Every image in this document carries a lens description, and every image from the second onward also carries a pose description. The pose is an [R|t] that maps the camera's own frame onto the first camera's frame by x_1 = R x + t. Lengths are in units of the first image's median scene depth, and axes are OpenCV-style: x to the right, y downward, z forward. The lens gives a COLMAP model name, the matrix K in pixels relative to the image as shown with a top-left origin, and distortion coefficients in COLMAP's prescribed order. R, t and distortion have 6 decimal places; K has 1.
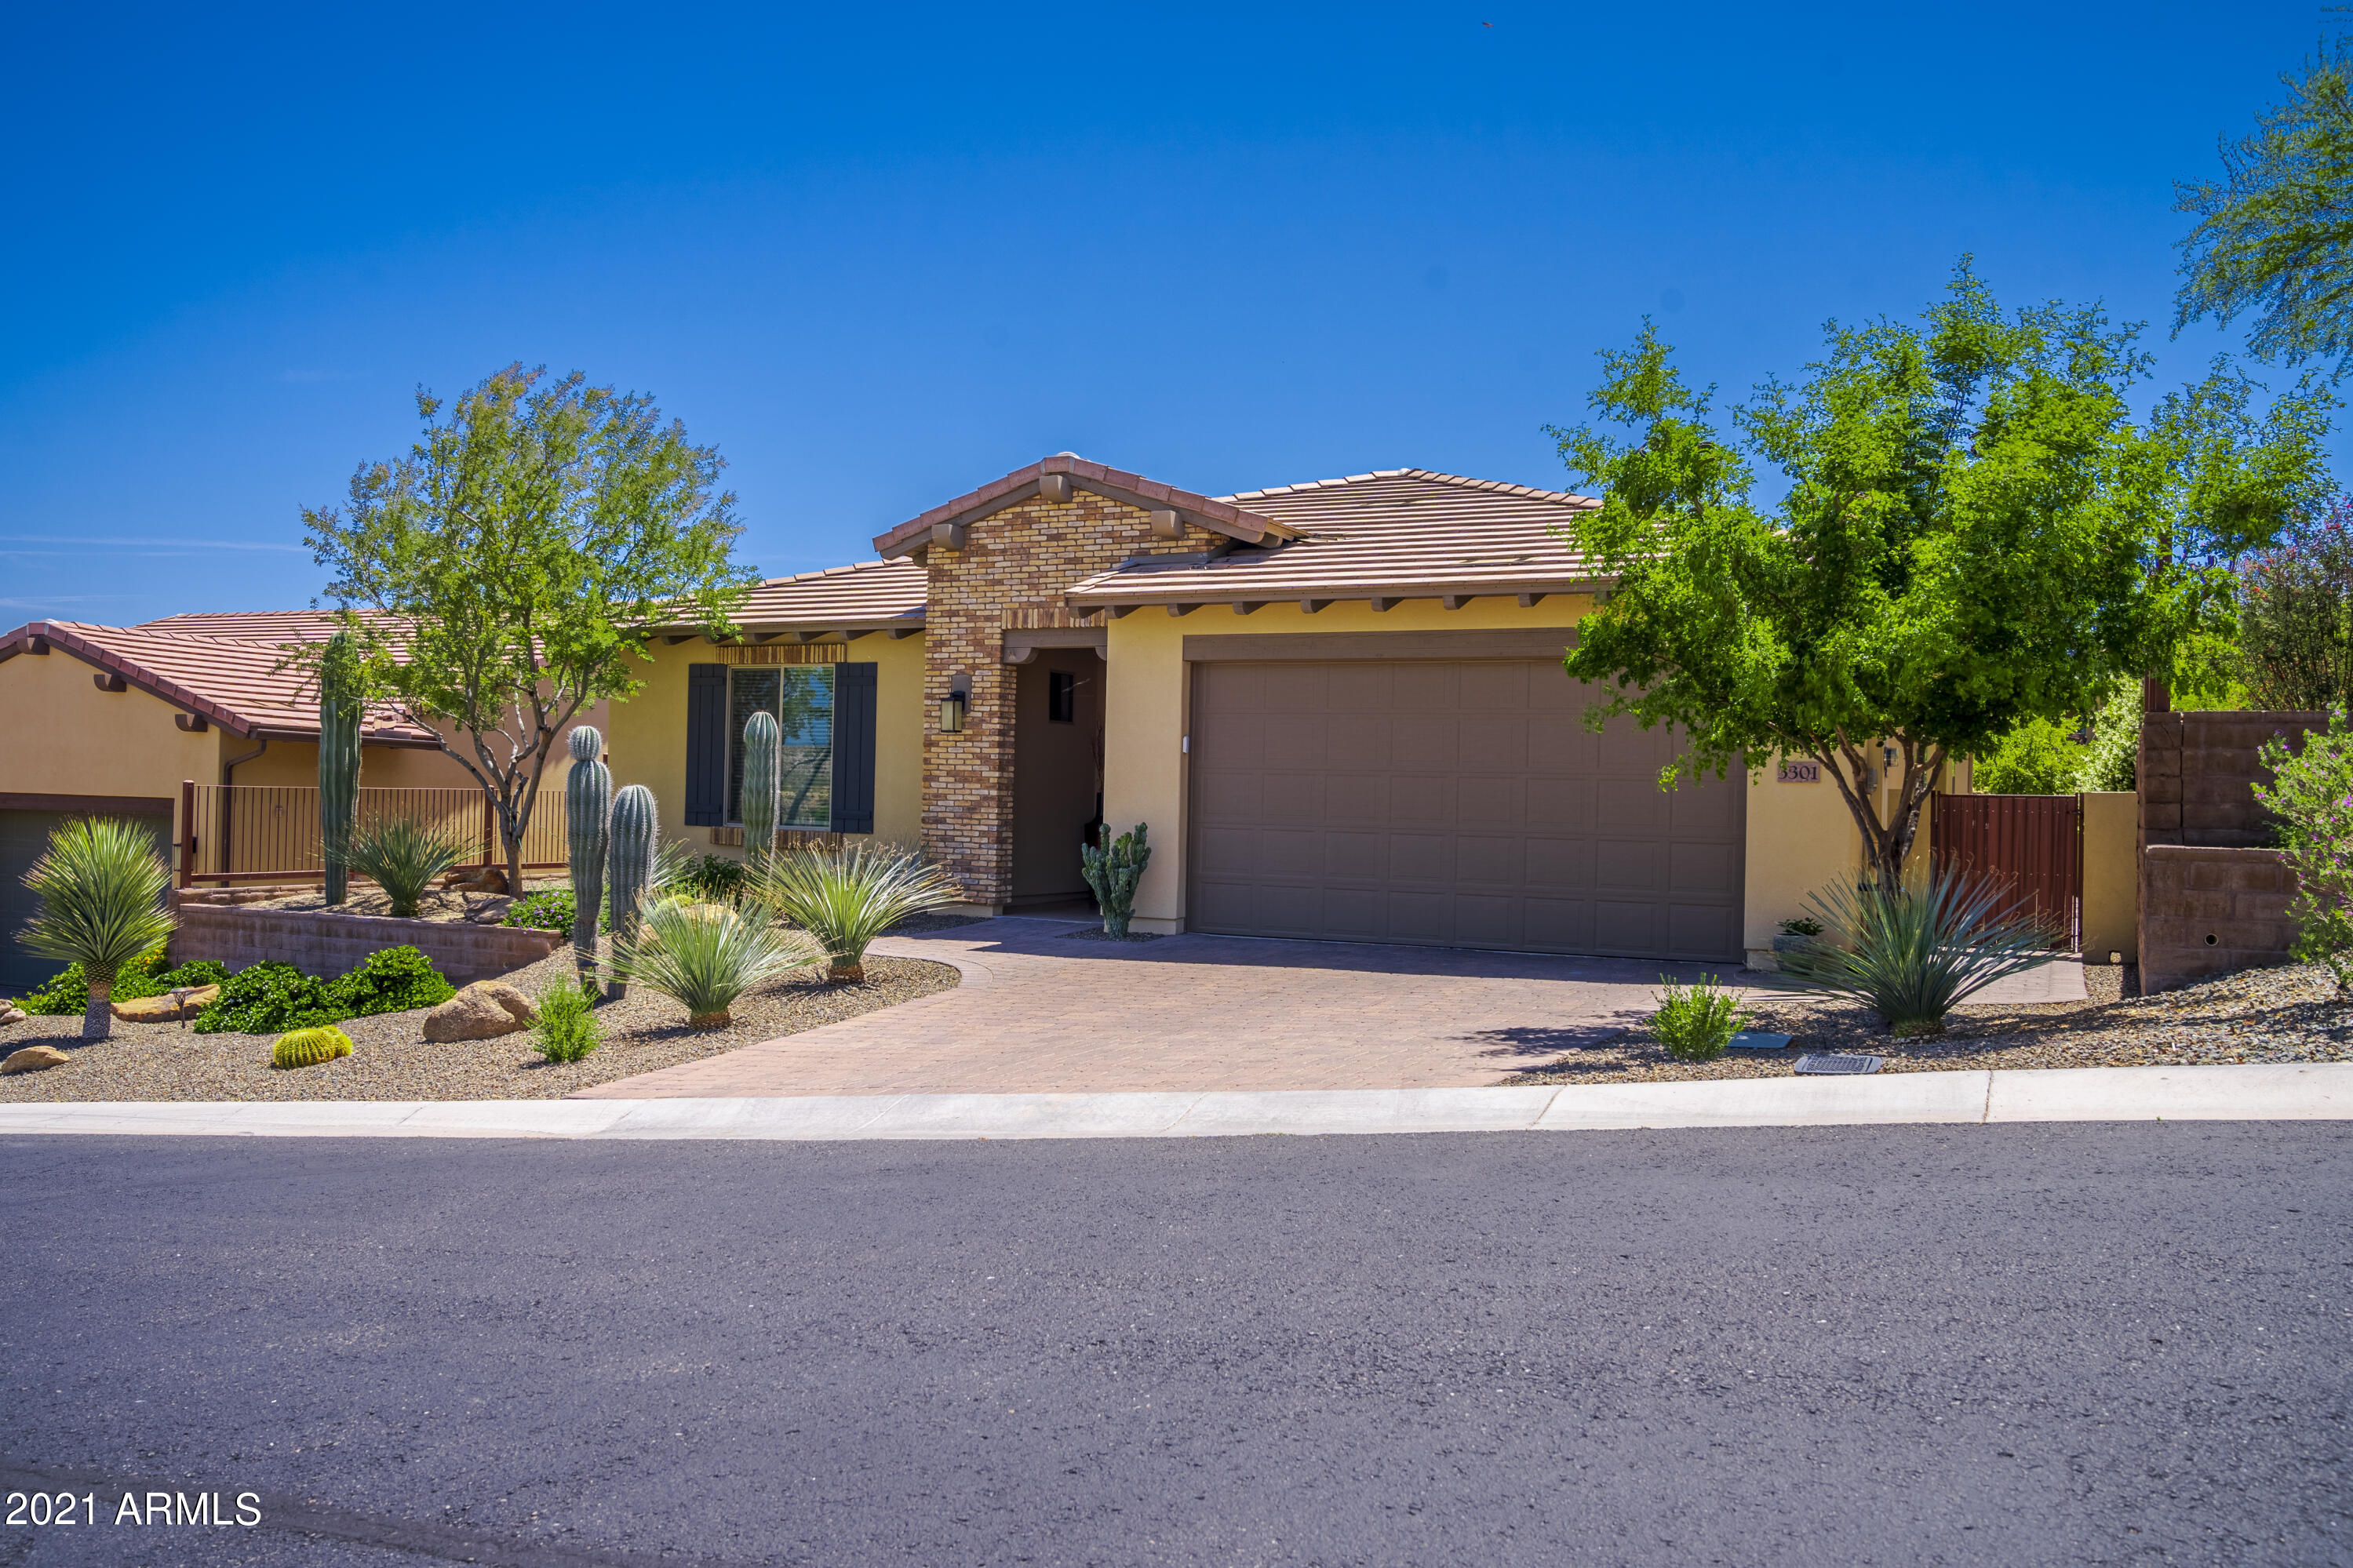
lens RADIAL K [[1818.4, 0, 1159.0], [0, 1818.4, 785.3], [0, 0, 1]] dist [-0.077565, 0.010501]
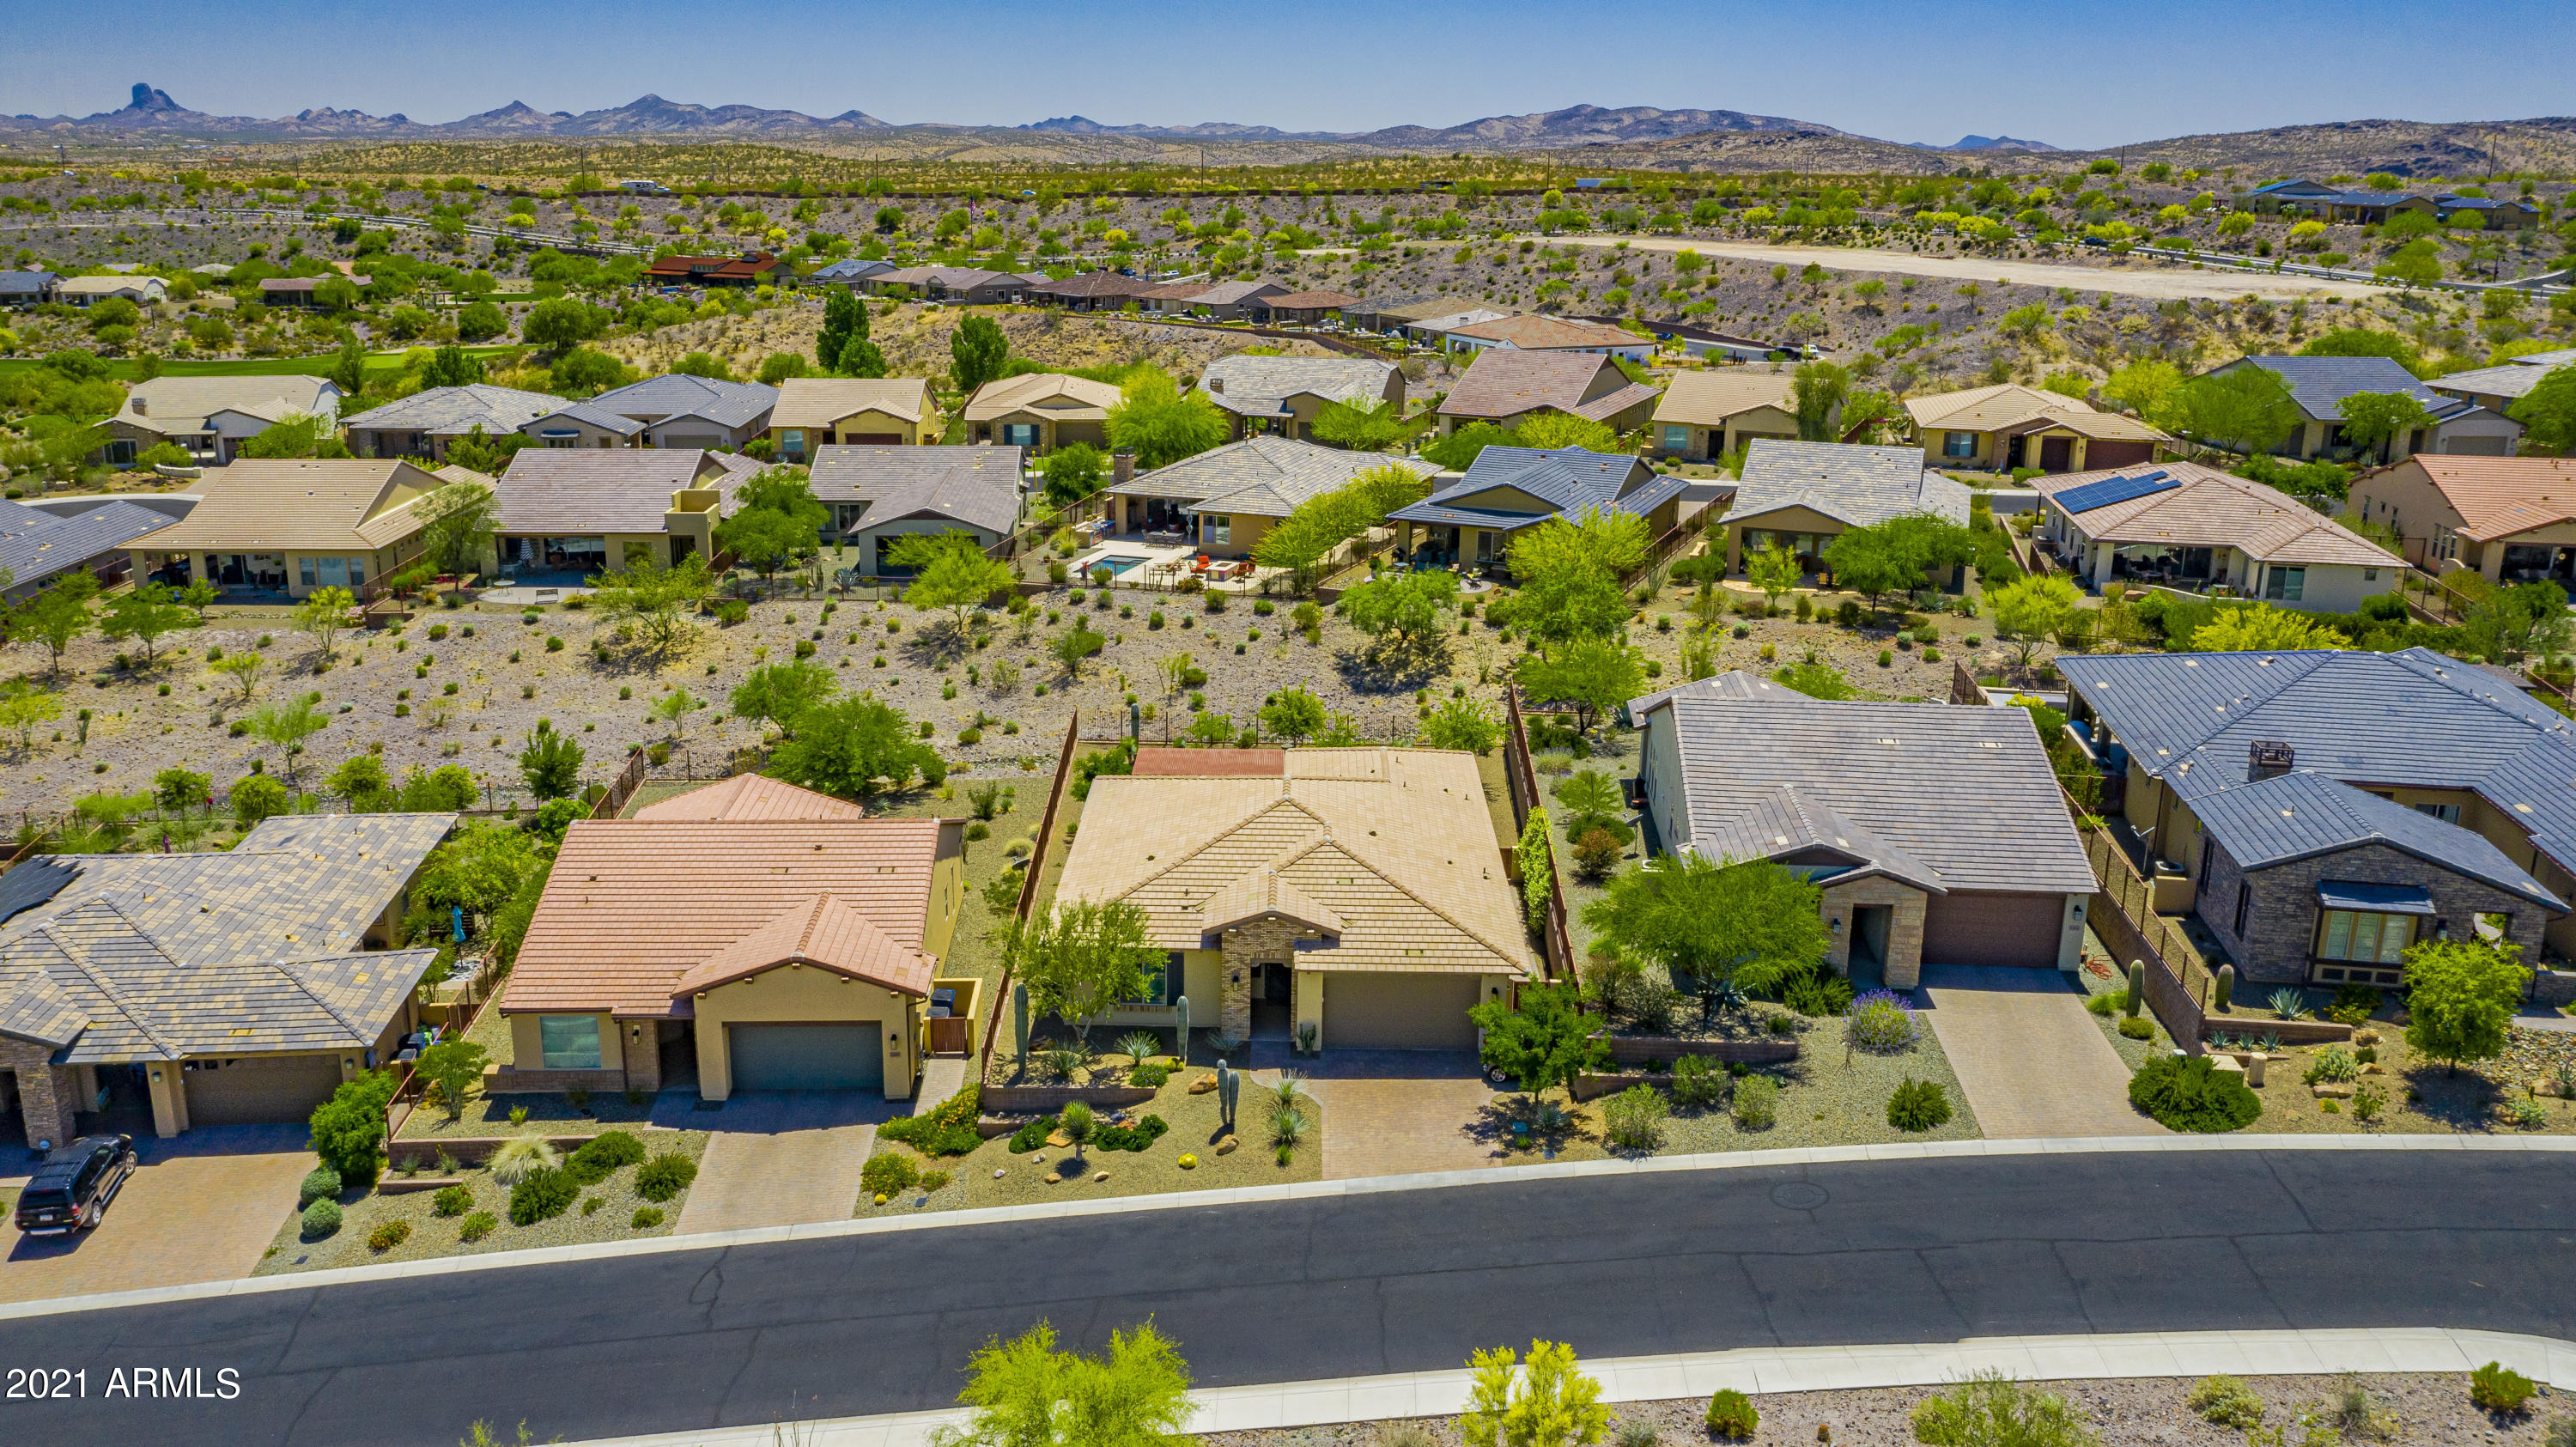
lens RADIAL K [[2017.2, 0, 1296.5], [0, 2017.2, 723.9], [0, 0, 1]] dist [-0.027892, 0.000414]
pose [[0.898073, -0.129115, 0.420468, -1.446600], [0.001580, 0.956886, 0.290461, -1.503909], [-0.439843, -0.260191, 0.859557, -1.963400]]
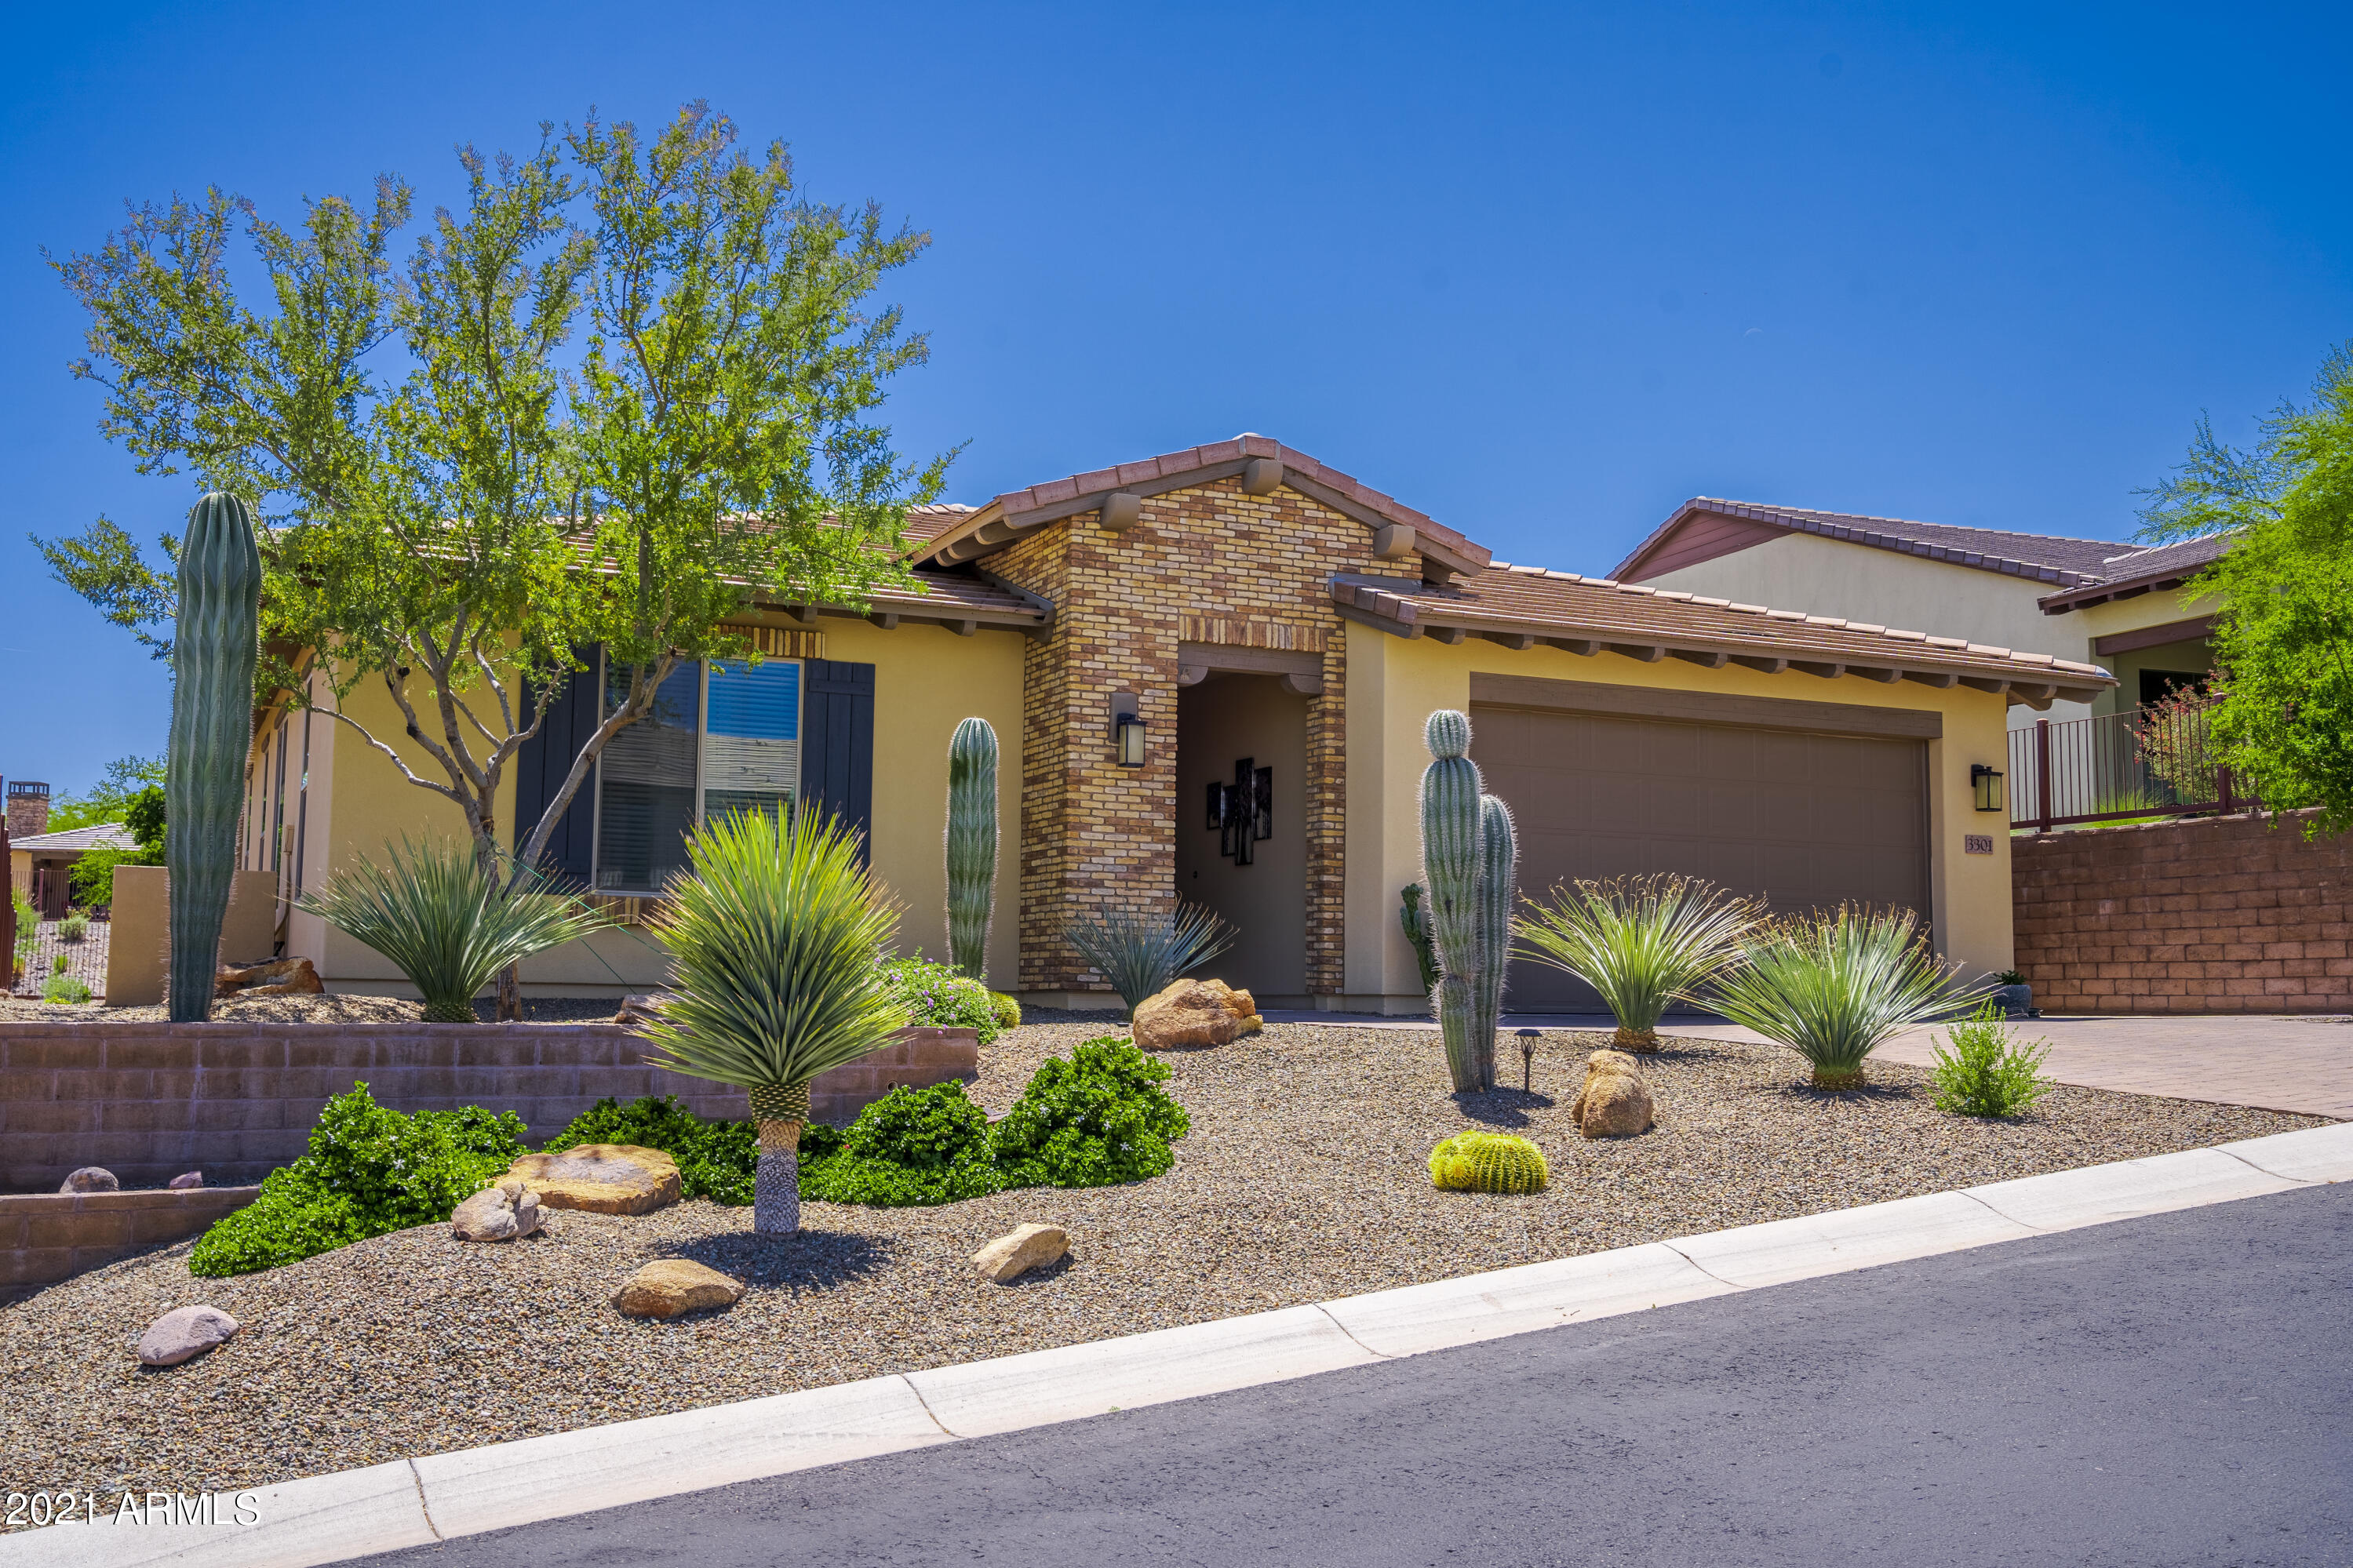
lens RADIAL K [[2232.4, 0, 1176.5], [0, 2232.4, 784.0], [0, 0, 1]] dist [0.007643, 0.007448]
pose [[0.616968, 0.063527, 0.784420, -0.839694], [-0.000976, 0.996798, -0.079959, 0.053162], [-0.786988, 0.048566, 0.615054, 0.411545]]
